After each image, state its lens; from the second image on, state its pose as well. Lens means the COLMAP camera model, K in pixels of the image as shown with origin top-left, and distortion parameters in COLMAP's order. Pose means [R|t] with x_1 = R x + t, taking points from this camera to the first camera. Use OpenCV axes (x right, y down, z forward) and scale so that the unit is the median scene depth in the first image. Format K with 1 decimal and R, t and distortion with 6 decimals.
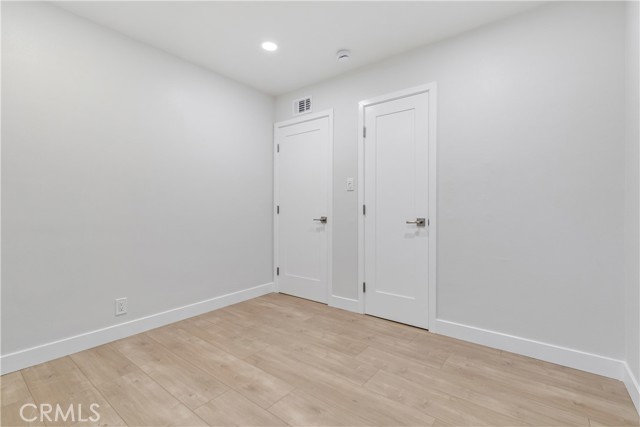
lens RADIAL K [[285.8, 0, 321.8], [0, 285.8, 210.9], [0, 0, 1]] dist [0.003319, 0.000052]
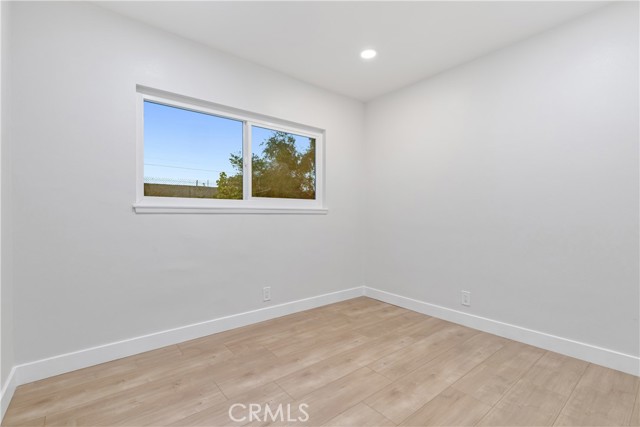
lens RADIAL K [[285.8, 0, 321.8], [0, 285.8, 210.9], [0, 0, 1]] dist [0.003319, 0.000052]
pose [[-0.218464, -0.017073, -0.975696, 0.627427], [-0.006872, 0.999849, -0.015957, 0.005346], [0.975821, 0.003219, -0.218548, 0.771043]]
